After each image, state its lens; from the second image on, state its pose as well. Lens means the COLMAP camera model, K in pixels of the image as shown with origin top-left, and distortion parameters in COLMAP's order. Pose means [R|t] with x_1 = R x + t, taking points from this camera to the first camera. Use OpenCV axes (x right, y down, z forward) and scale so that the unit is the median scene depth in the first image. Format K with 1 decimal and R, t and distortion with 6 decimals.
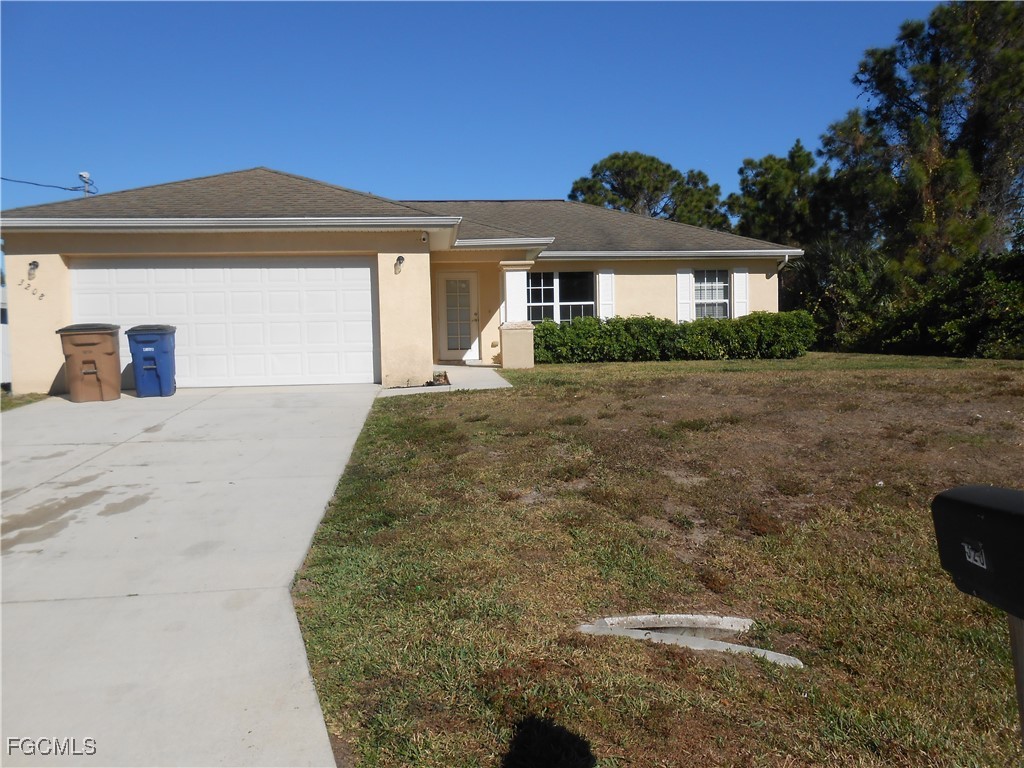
lens RADIAL K [[809.0, 0, 510.2], [0, 809.0, 390.1], [0, 0, 1]] dist [-0.029446, 0.055770]
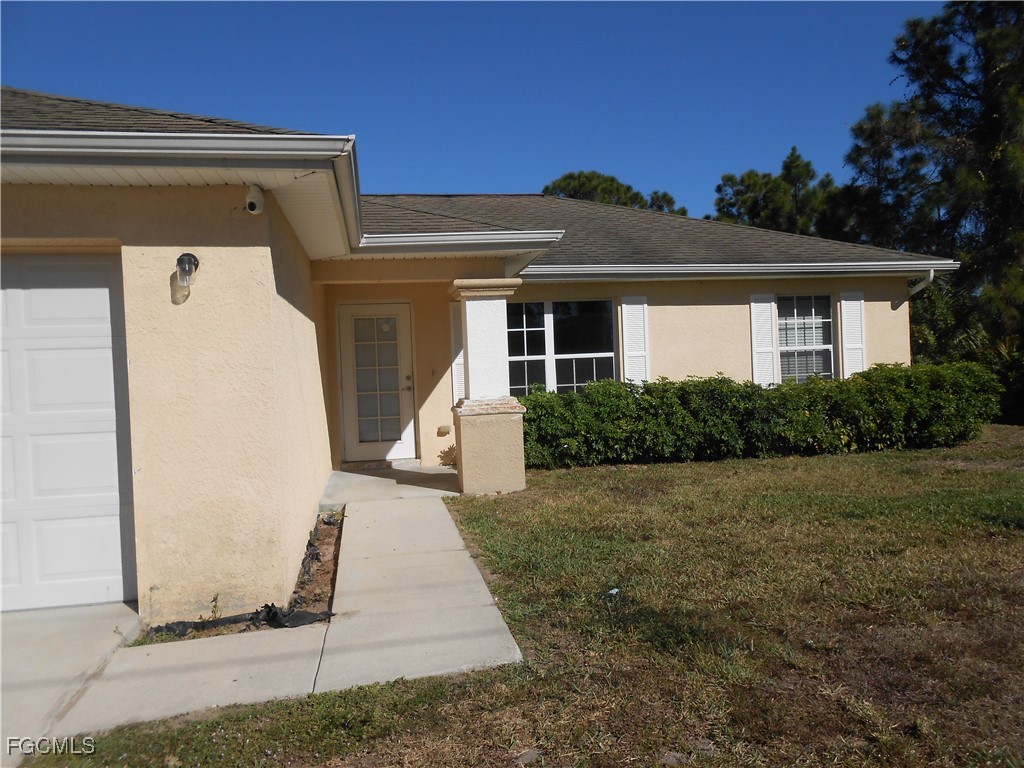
lens RADIAL K [[809.0, 0, 516.9], [0, 809.0, 380.6], [0, 0, 1]] dist [-0.029446, 0.055770]
pose [[0.996395, -0.018553, 0.082782, -0.014142], [0.023219, 0.998174, -0.055758, -0.058646], [-0.081596, 0.057479, 0.995007, 0.432152]]
